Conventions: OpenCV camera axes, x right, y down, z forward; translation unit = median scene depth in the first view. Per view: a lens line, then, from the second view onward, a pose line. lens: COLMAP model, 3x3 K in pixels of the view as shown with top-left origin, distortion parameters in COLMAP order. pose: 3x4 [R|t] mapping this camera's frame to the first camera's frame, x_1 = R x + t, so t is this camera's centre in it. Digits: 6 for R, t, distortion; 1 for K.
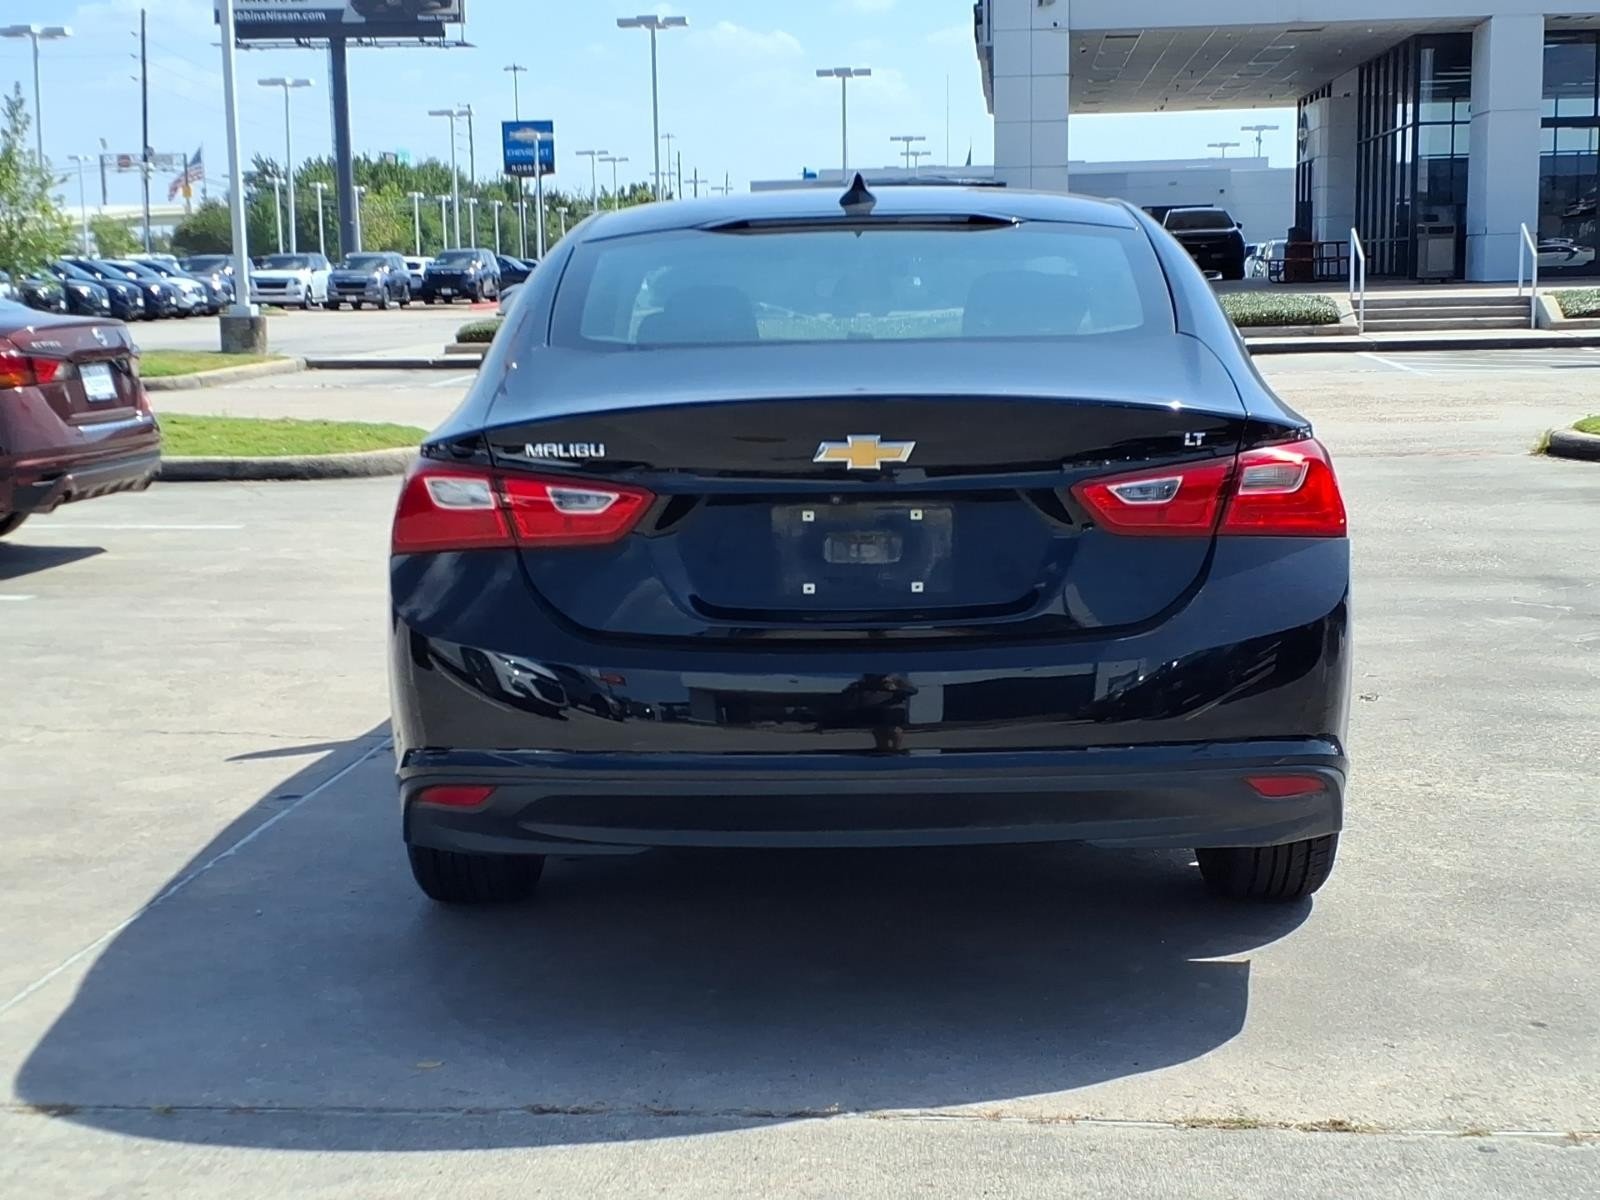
lens RADIAL K [[2468.3, 0, 763.8], [0, 2468.3, 595.9], [0, 0, 1]] dist [0.301123, -1.021646]
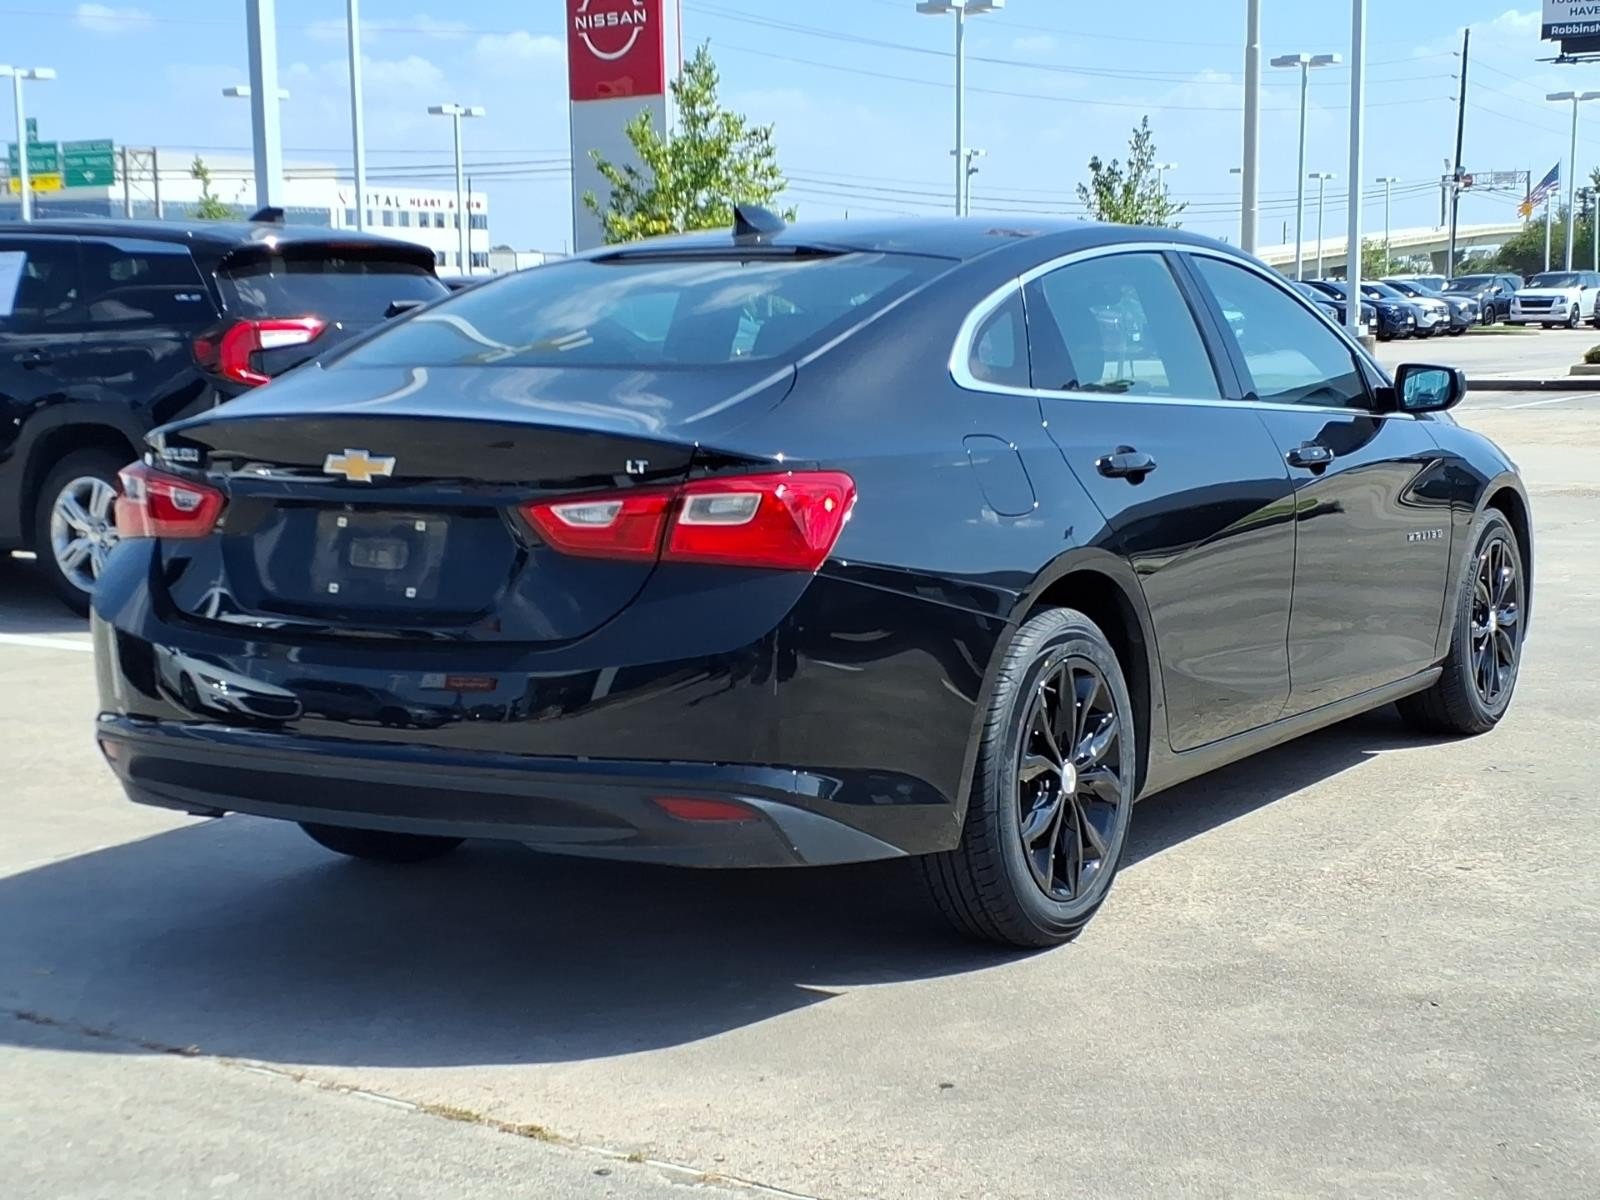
lens RADIAL K [[2459.7, 0, 774.6], [0, 2459.7, 605.3], [0, 0, 1]] dist [0.269753, -0.873407]
pose [[0.867671, 0.063469, -0.493071, 0.596501], [-0.065136, 0.997781, 0.013815, -0.019003], [0.492854, 0.020130, 0.869879, 0.114626]]
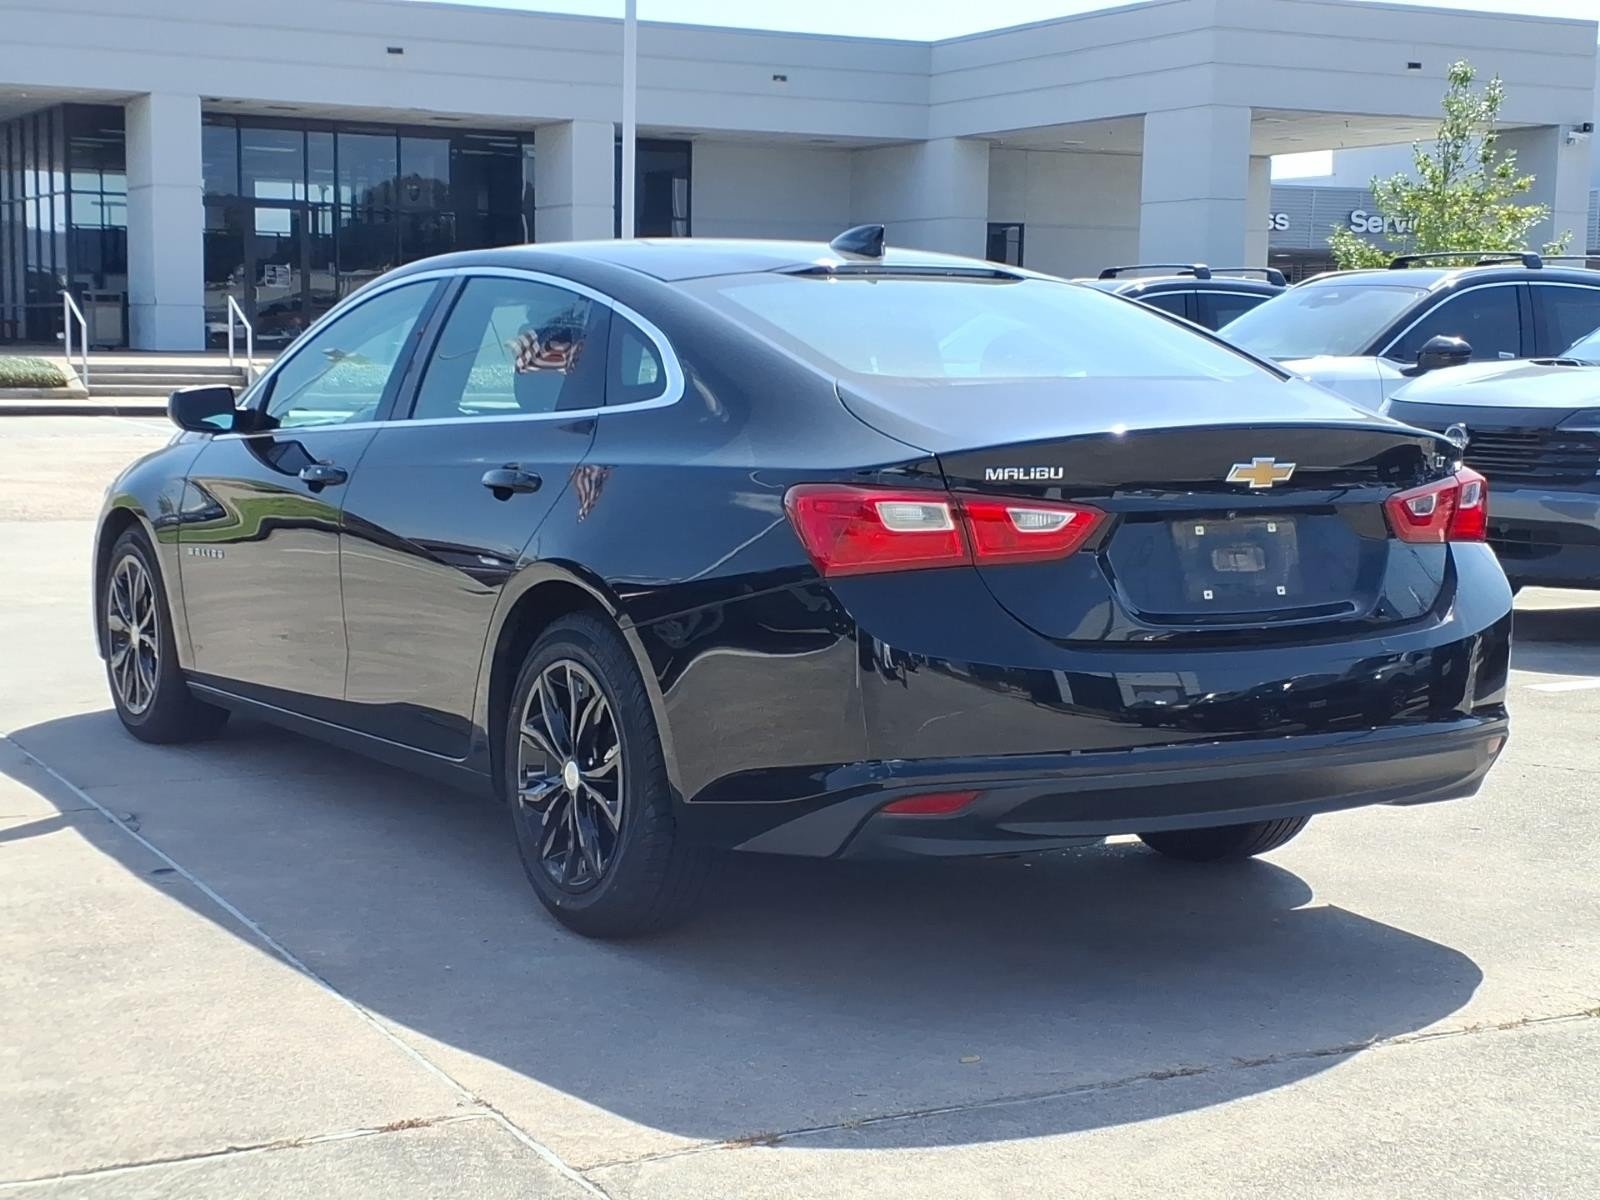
lens RADIAL K [[2459.7, 0, 774.6], [0, 2459.7, 605.3], [0, 0, 1]] dist [0.269753, -0.873407]
pose [[0.836044, -0.032717, 0.547687, -0.622865], [0.045568, 0.998912, -0.009888, 0.003189], [-0.546767, 0.033224, 0.836625, 0.135830]]
